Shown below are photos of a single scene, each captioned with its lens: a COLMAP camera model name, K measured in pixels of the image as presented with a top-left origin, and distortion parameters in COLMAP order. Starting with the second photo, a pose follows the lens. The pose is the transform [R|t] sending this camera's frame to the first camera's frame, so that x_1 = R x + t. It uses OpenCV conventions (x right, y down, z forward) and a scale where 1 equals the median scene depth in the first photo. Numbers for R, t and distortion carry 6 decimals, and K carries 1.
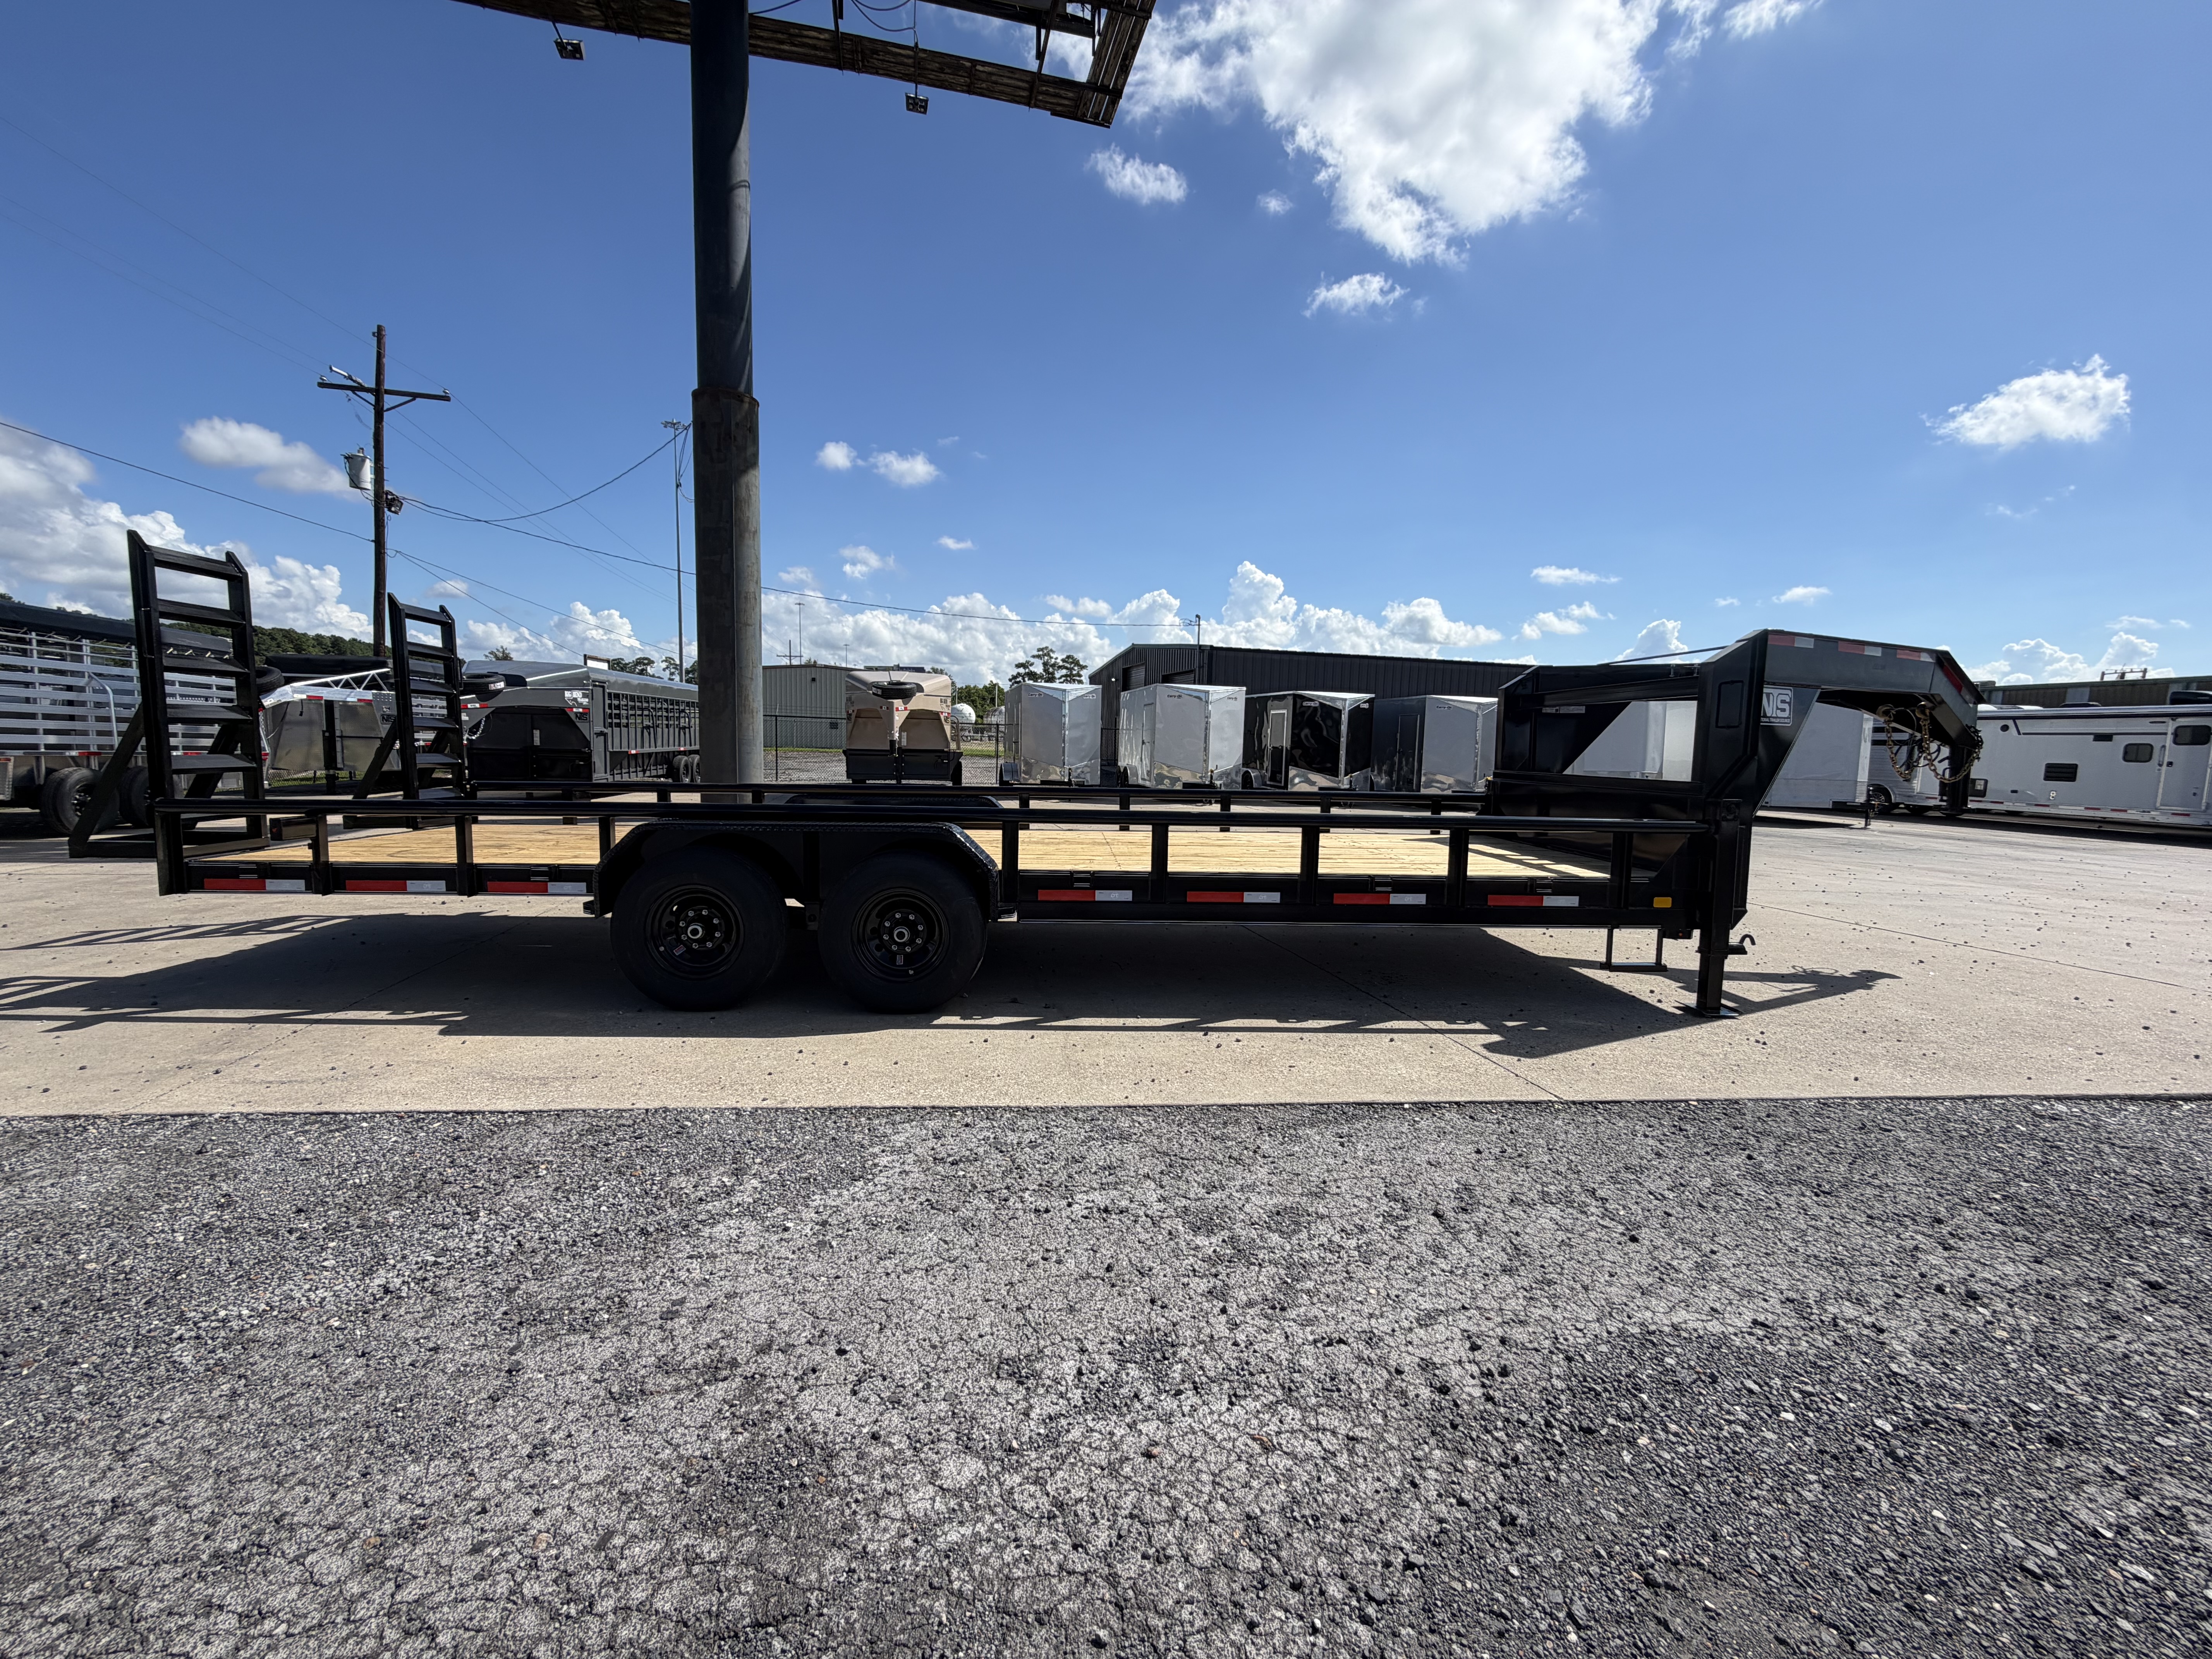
lens RADIAL K [[884.9, 0, 1108.4], [0, 884.9, 828.7], [0, 0, 1]] dist [-0.000527, 0.000499]
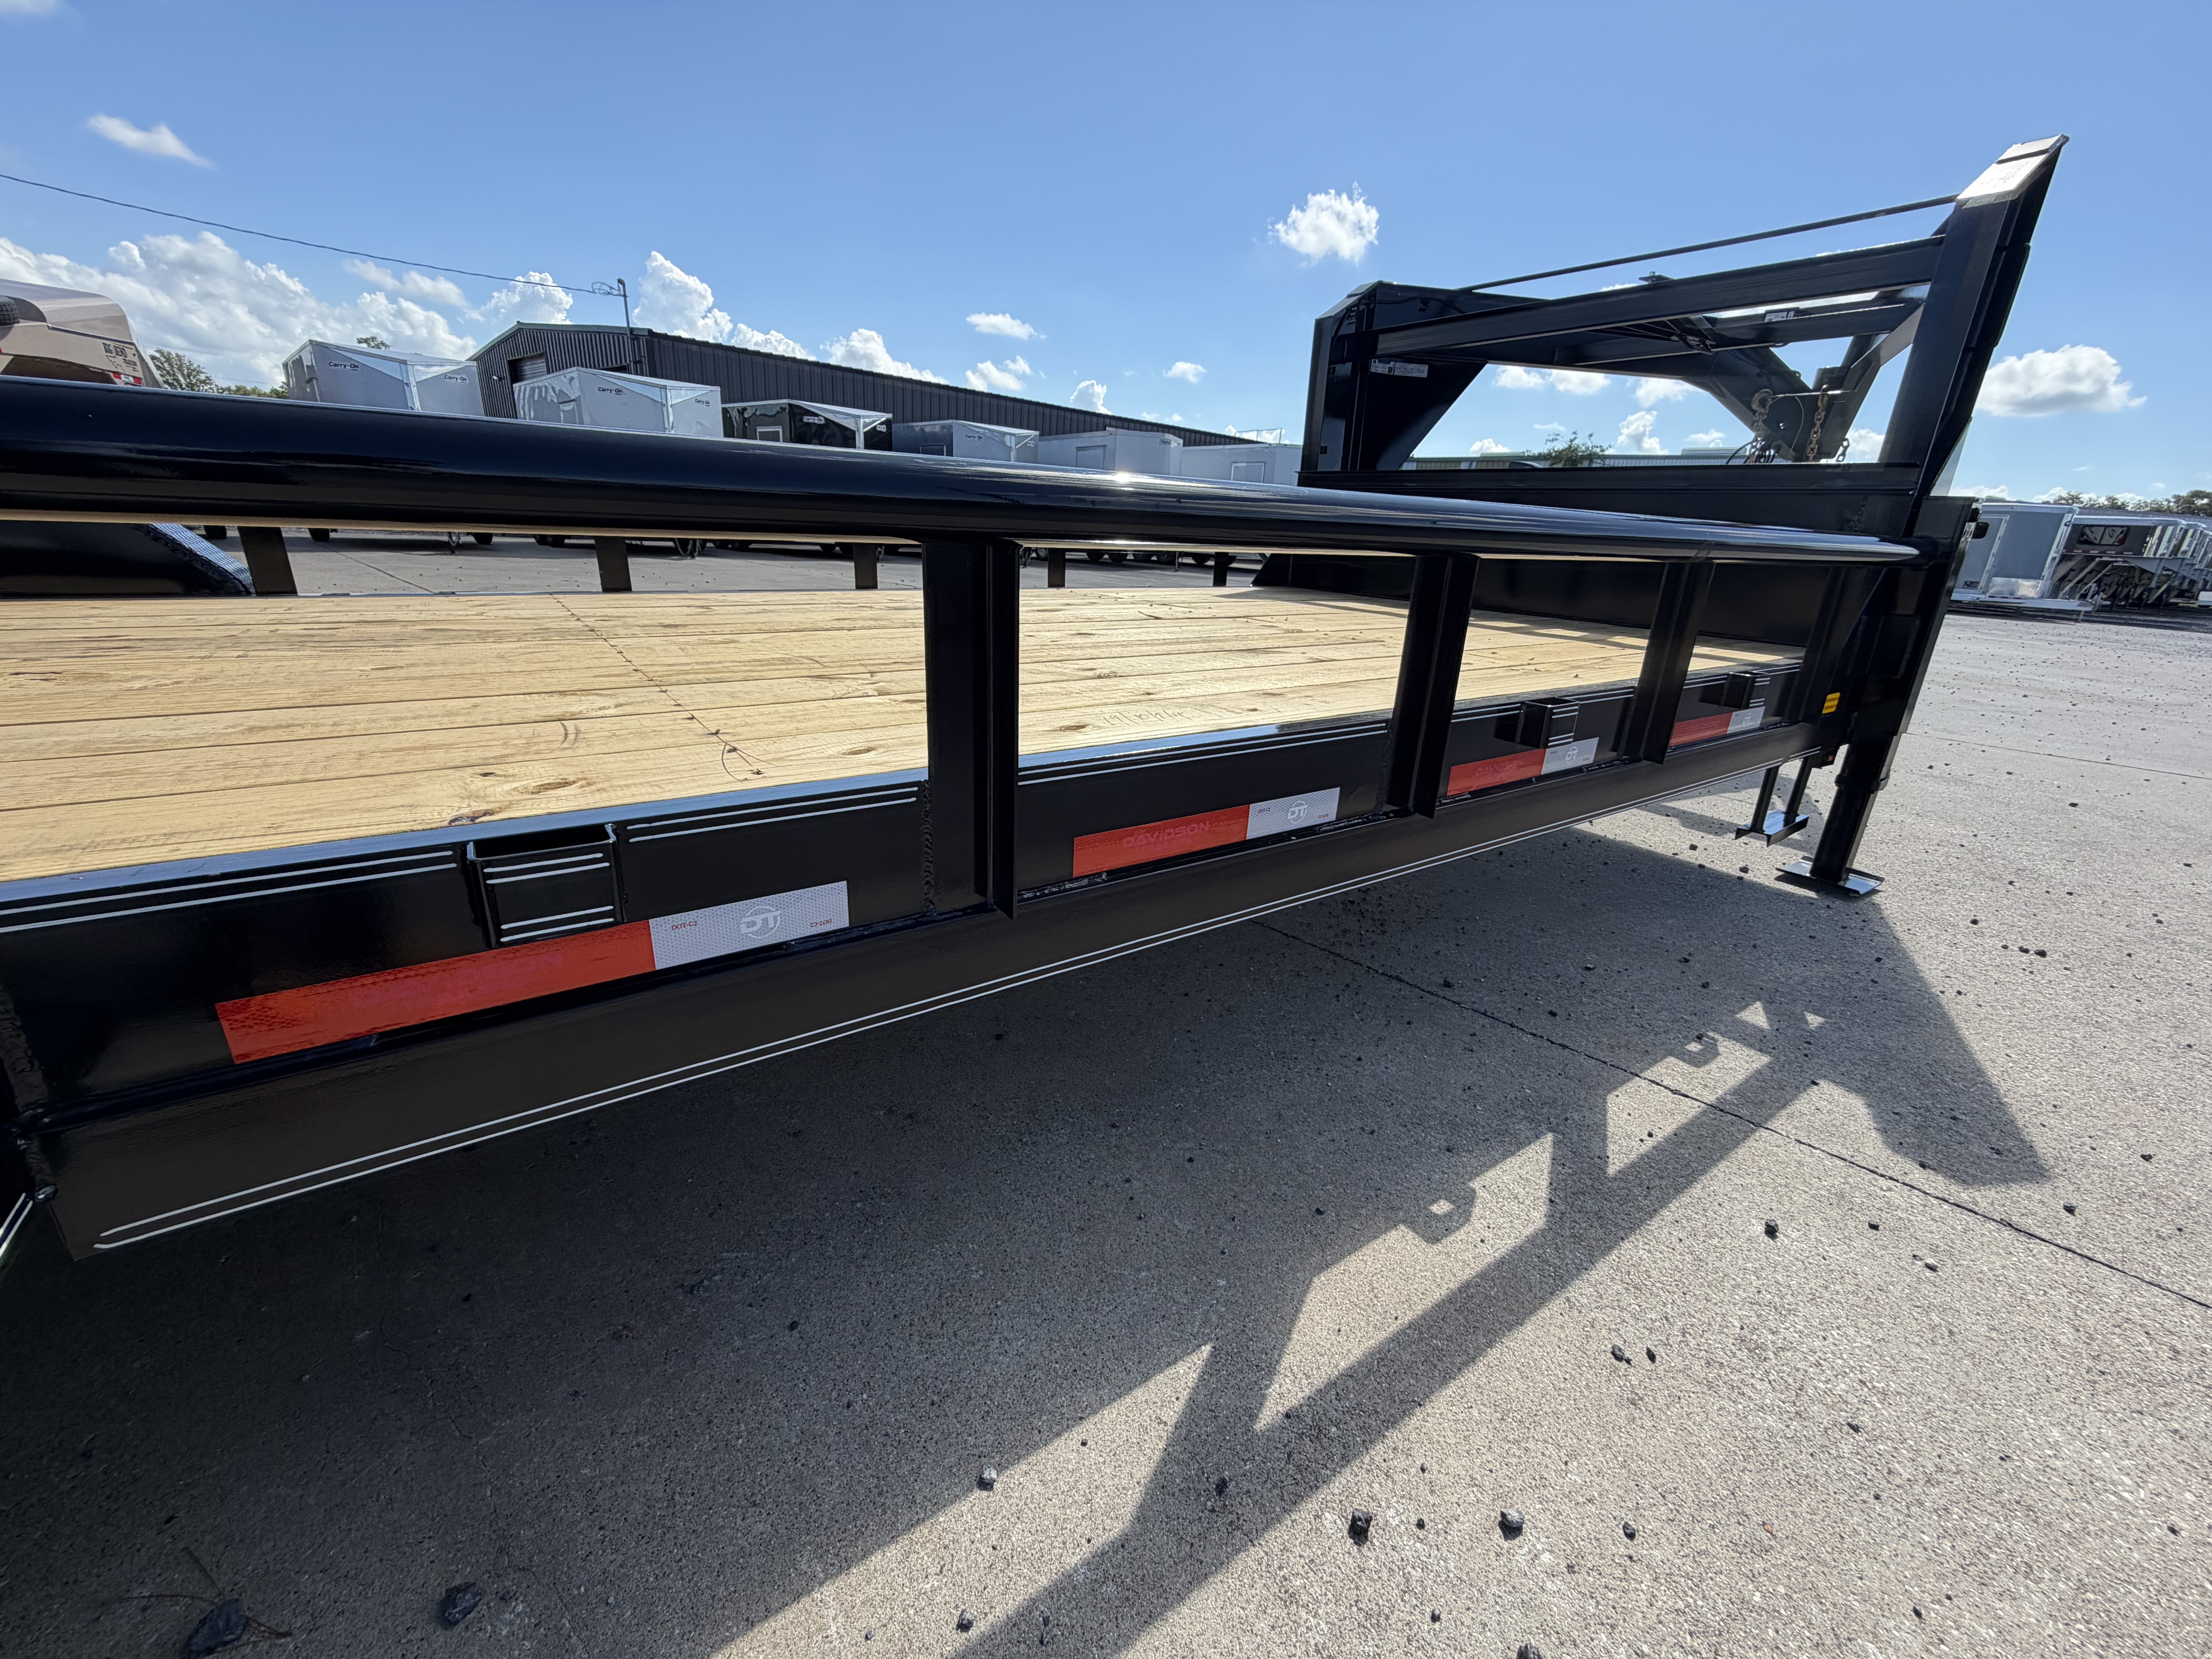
lens RADIAL K [[884.9, 0, 1102.9], [0, 884.9, 818.6], [0, 0, 1]] dist [-0.000527, 0.000499]
pose [[0.839884, -0.156348, 0.519760, -0.007458], [0.021076, 0.966285, 0.256610, 0.001402], [-0.542357, -0.204569, 0.814862, 0.218500]]
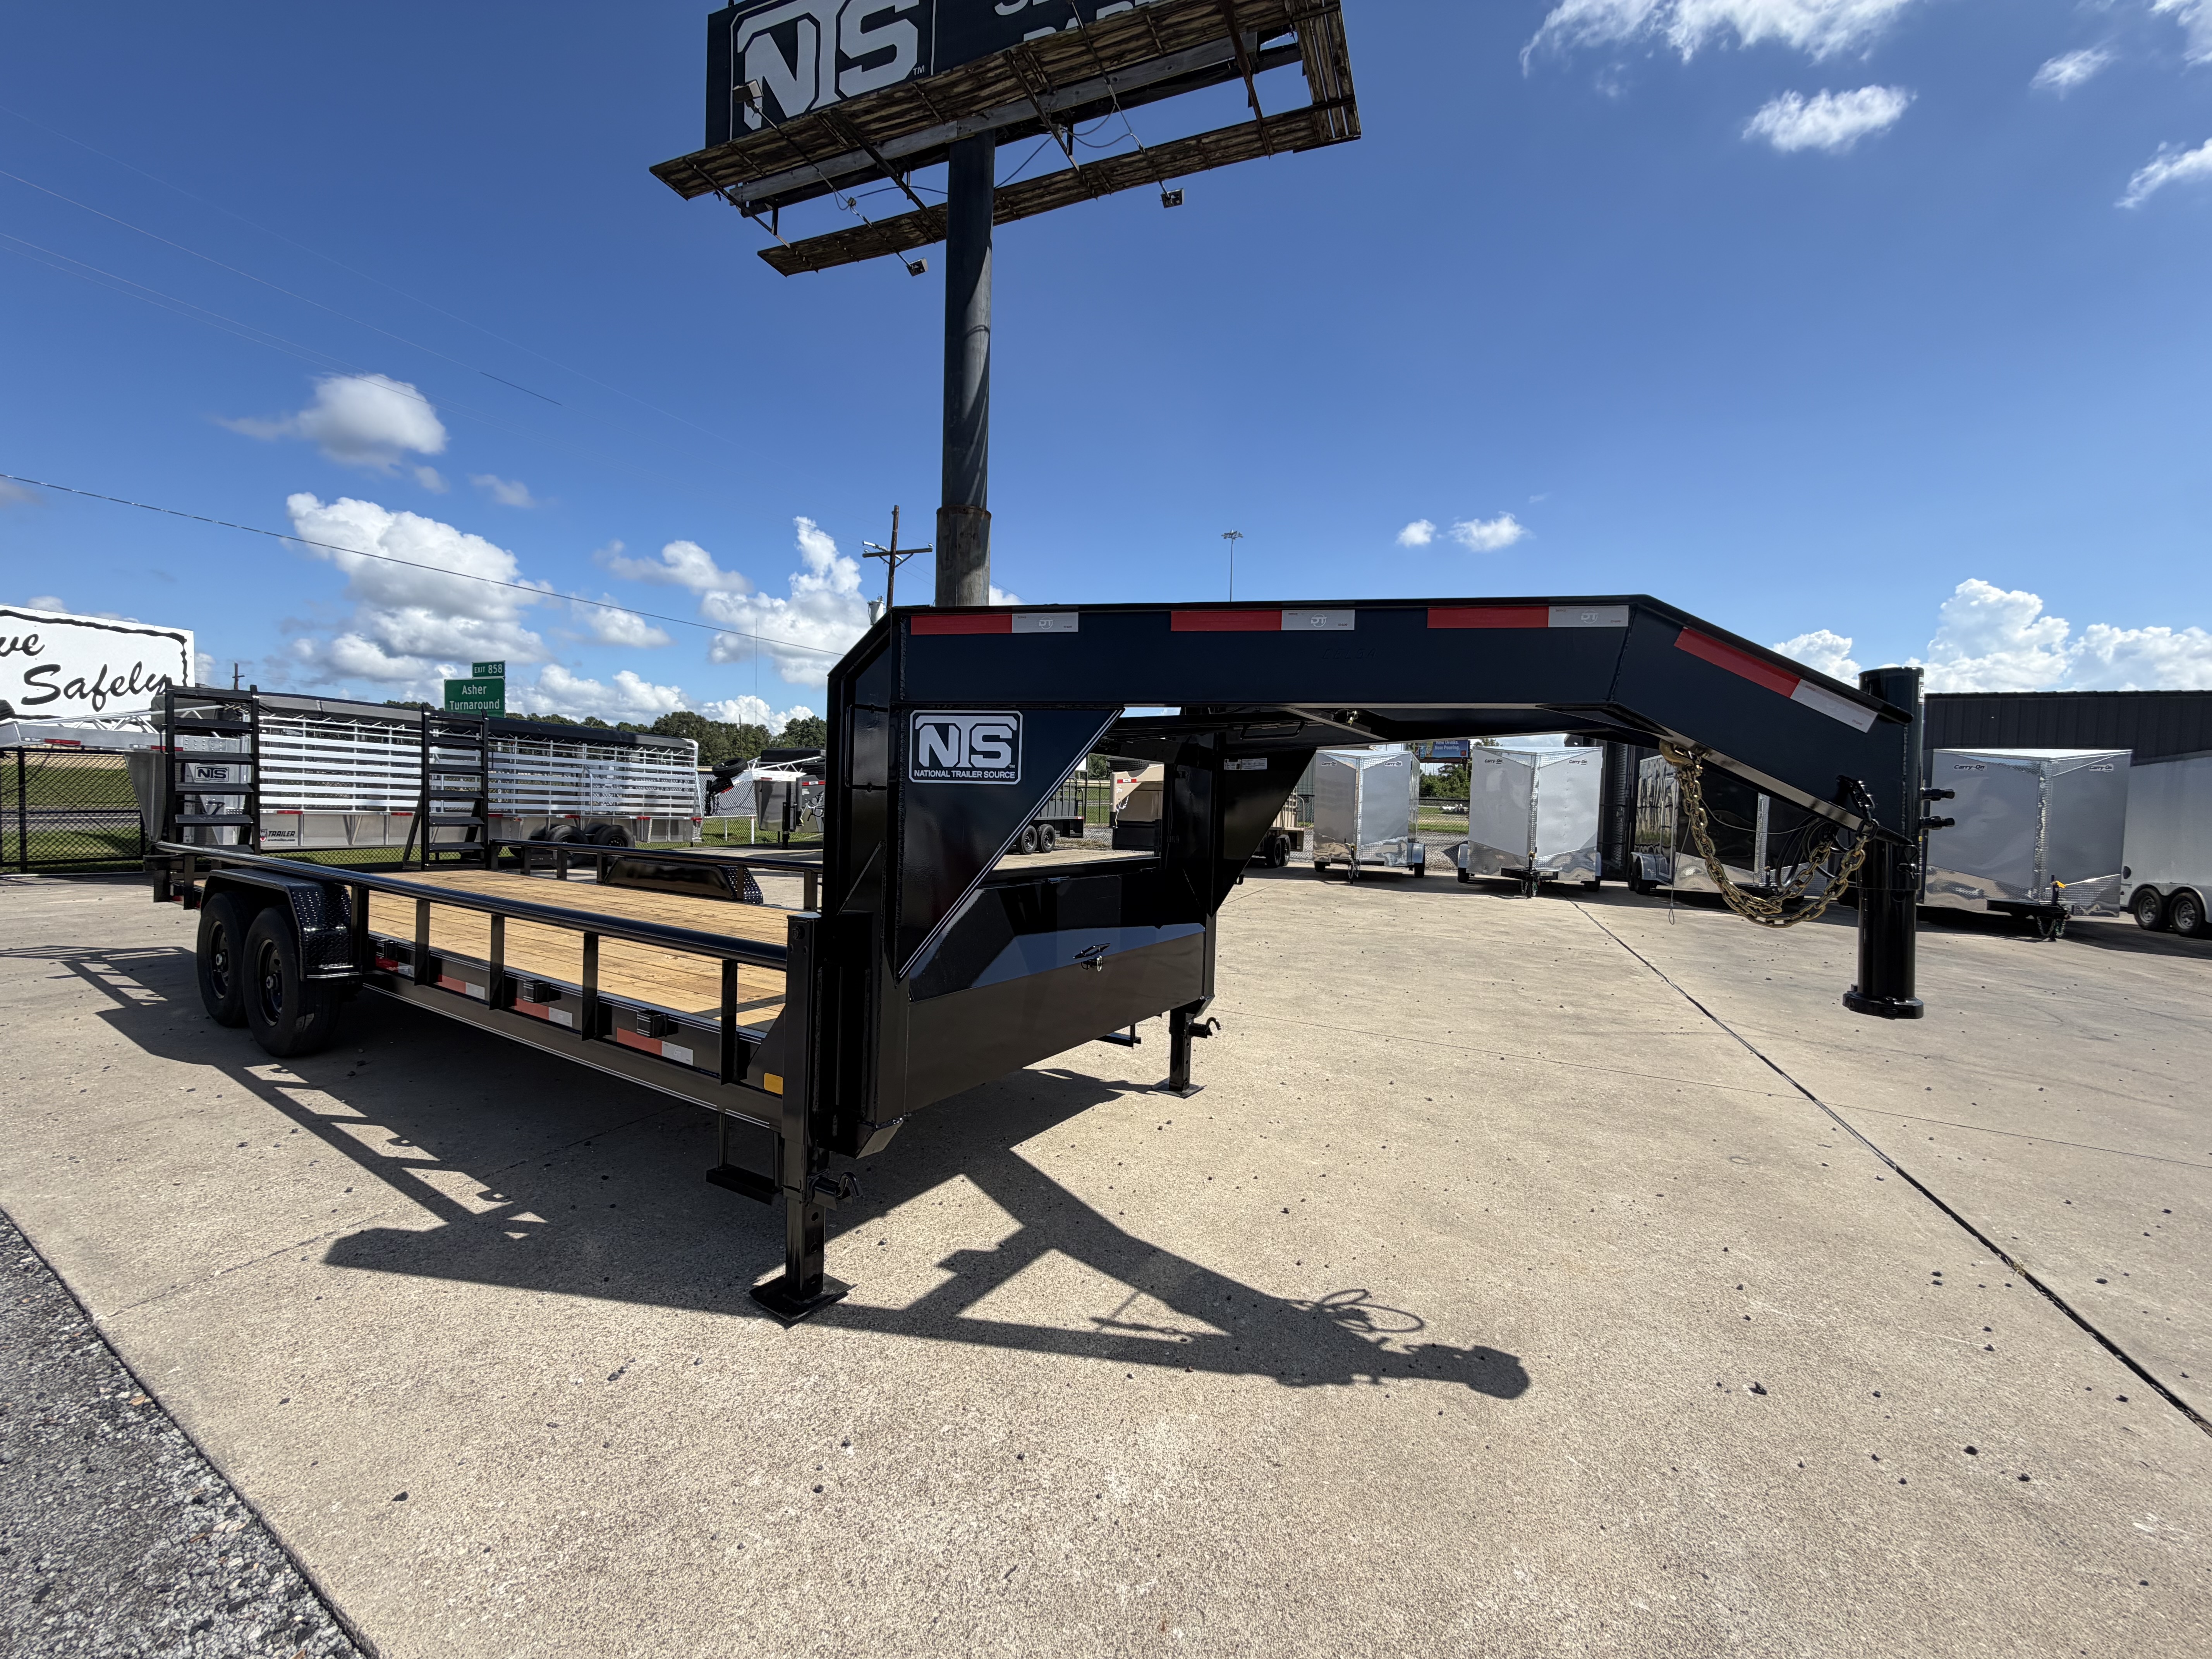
lens RADIAL K [[884.9, 0, 1106.0], [0, 884.9, 827.4], [0, 0, 1]] dist [-0.000527, 0.000499]
pose [[0.816096, 0.016371, -0.577685, 0.317486], [-0.064961, 0.995862, -0.063548, -0.017648], [0.574254, 0.089388, 0.813783, 0.174992]]
